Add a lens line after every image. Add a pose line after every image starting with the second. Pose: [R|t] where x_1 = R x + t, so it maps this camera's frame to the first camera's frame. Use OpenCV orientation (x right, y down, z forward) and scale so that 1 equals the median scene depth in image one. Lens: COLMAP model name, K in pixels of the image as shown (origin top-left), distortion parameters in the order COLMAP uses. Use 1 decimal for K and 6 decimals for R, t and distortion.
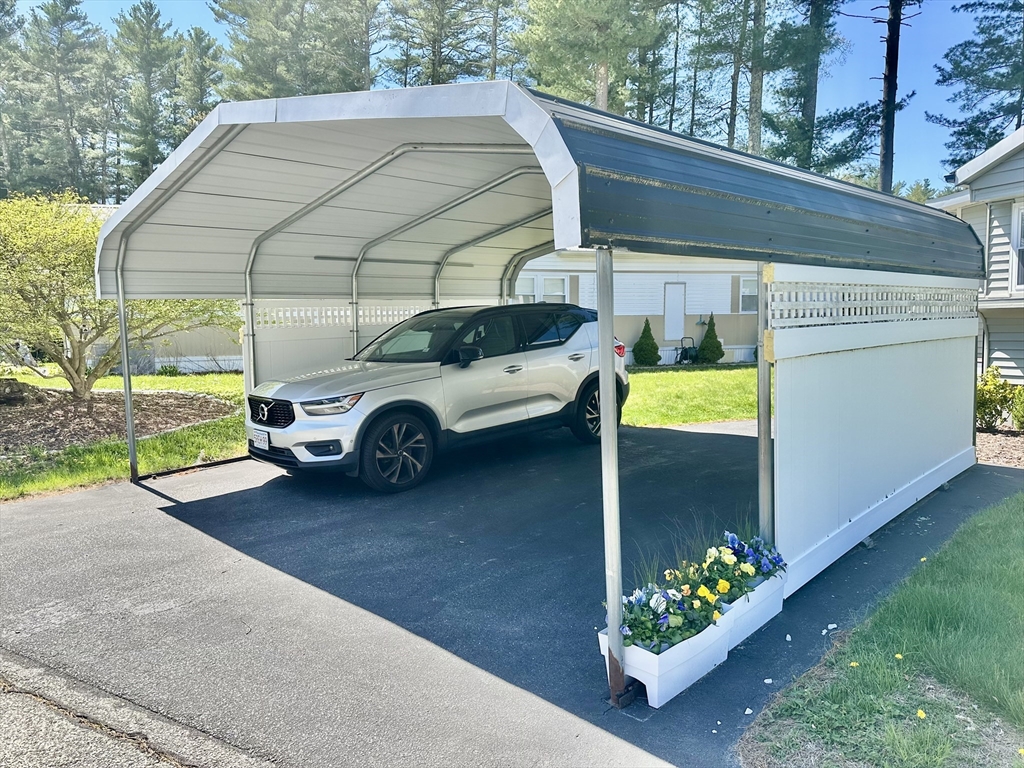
lens RADIAL K [[726.6, 0, 512.0], [0, 726.6, 384.0], [0, 0, 1]] dist [-0.003420, -0.004734]
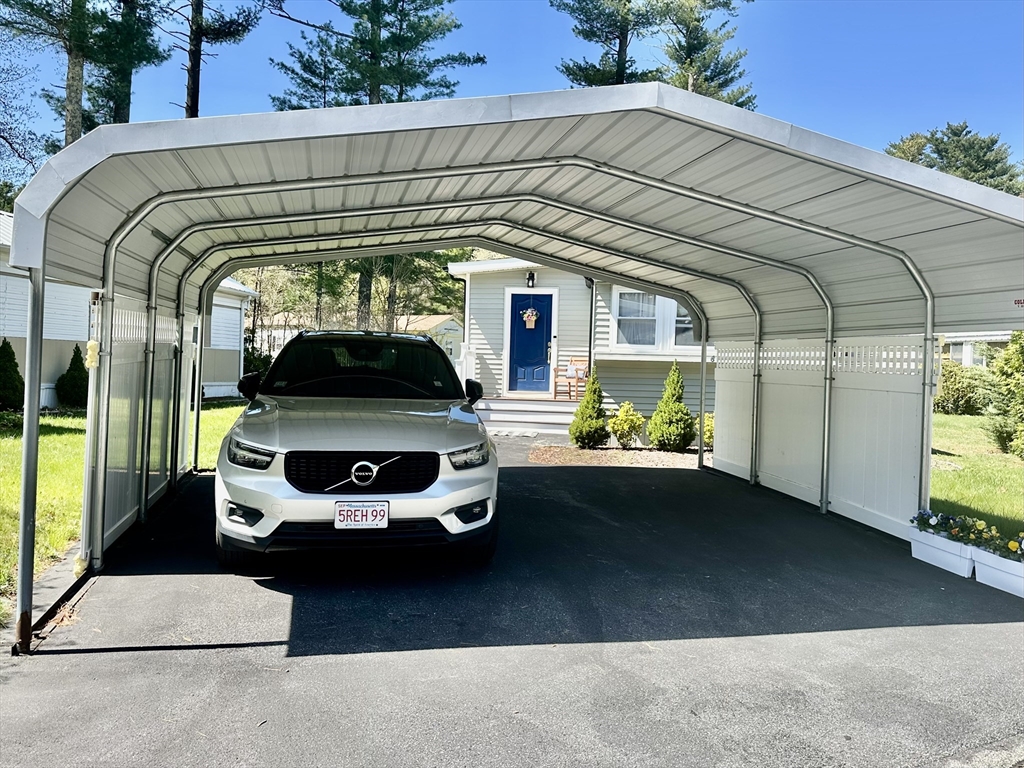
lens RADIAL K [[784.4, 0, 512.0], [0, 784.4, 384.0], [0, 0, 1]] dist [0.006302, -0.002527]
pose [[0.515668, 0.016766, 0.856625, -0.818272], [0.023421, 0.999159, -0.033655, -0.015096], [-0.856468, 0.037418, 0.514841, 0.458592]]
